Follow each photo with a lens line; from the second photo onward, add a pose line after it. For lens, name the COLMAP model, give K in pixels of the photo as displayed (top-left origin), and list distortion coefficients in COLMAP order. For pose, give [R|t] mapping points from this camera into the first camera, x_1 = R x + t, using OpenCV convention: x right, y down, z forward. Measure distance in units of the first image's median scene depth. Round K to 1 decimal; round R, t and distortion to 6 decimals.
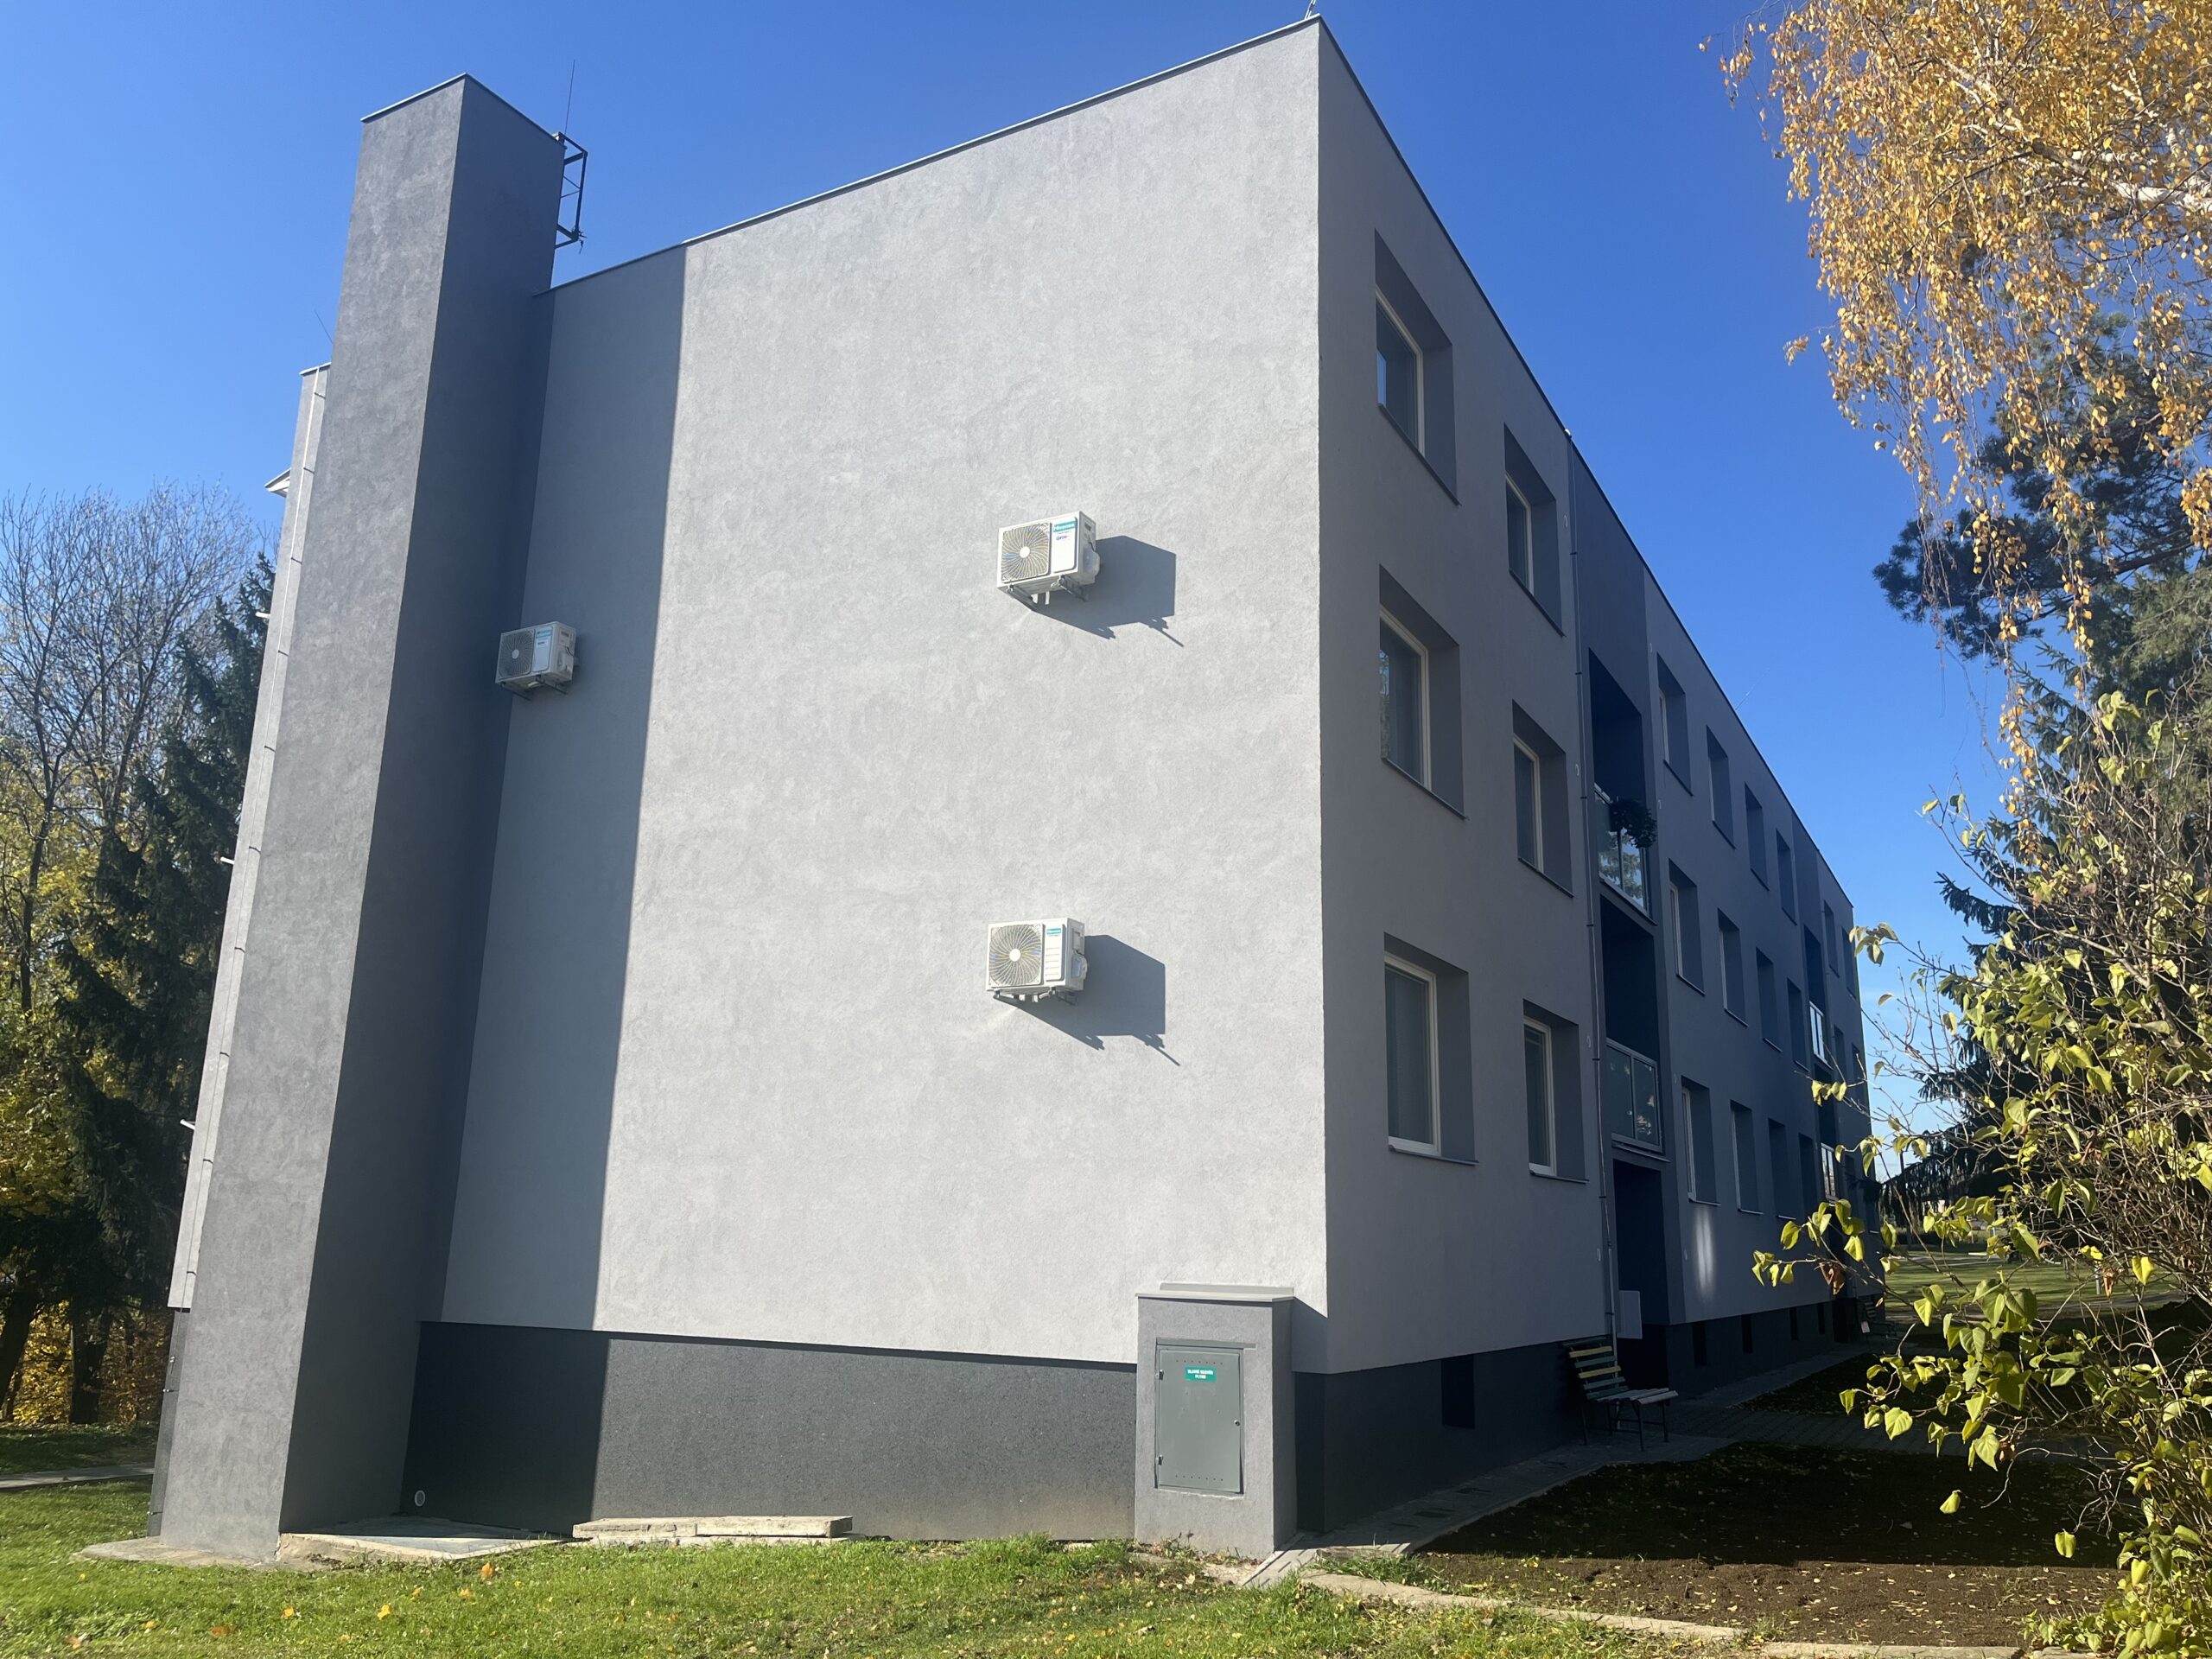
lens RADIAL K [[1644.3, 0, 1106.0], [0, 1644.3, 829.5], [0, 0, 1]] dist [0.089439, 0.001327]
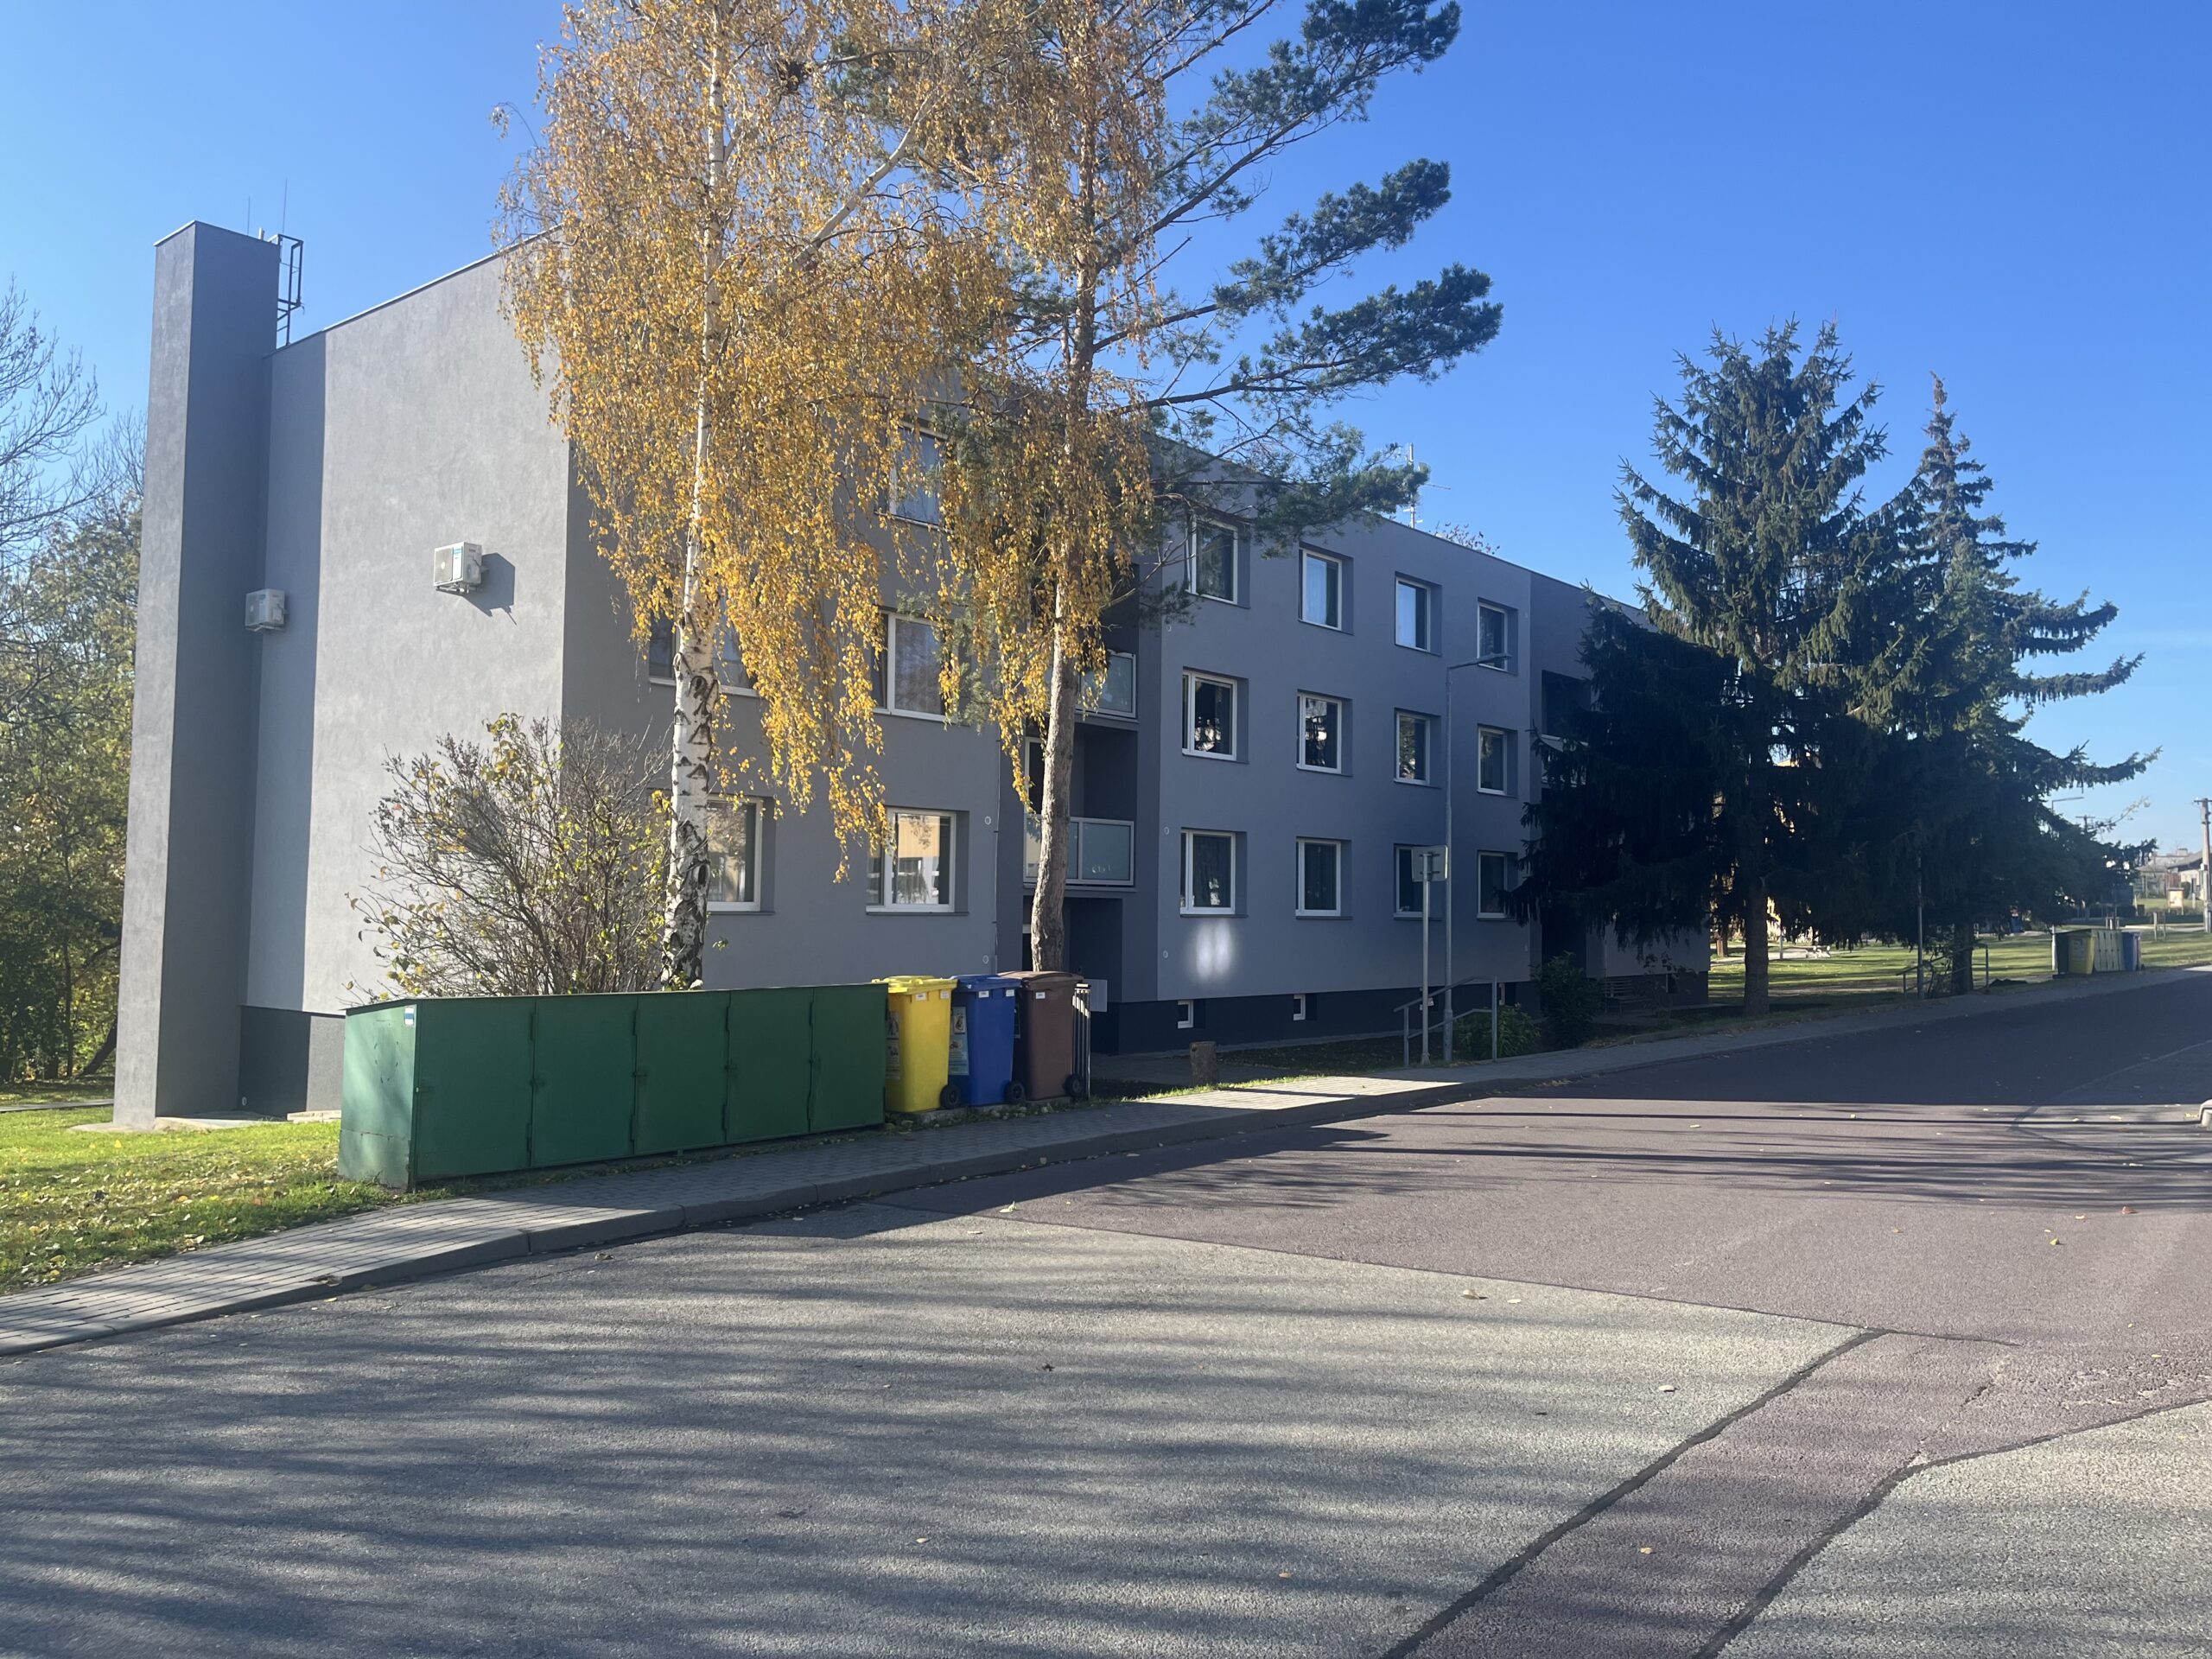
lens RADIAL K [[1695.8, 0, 1101.6], [0, 1695.8, 792.6], [0, 0, 1]] dist [0.133713, -0.000177]
pose [[0.978485, -0.028479, -0.204343, 0.858577], [0.060128, 0.986796, 0.150394, -0.146556], [0.197362, -0.159445, 0.967278, -0.548848]]
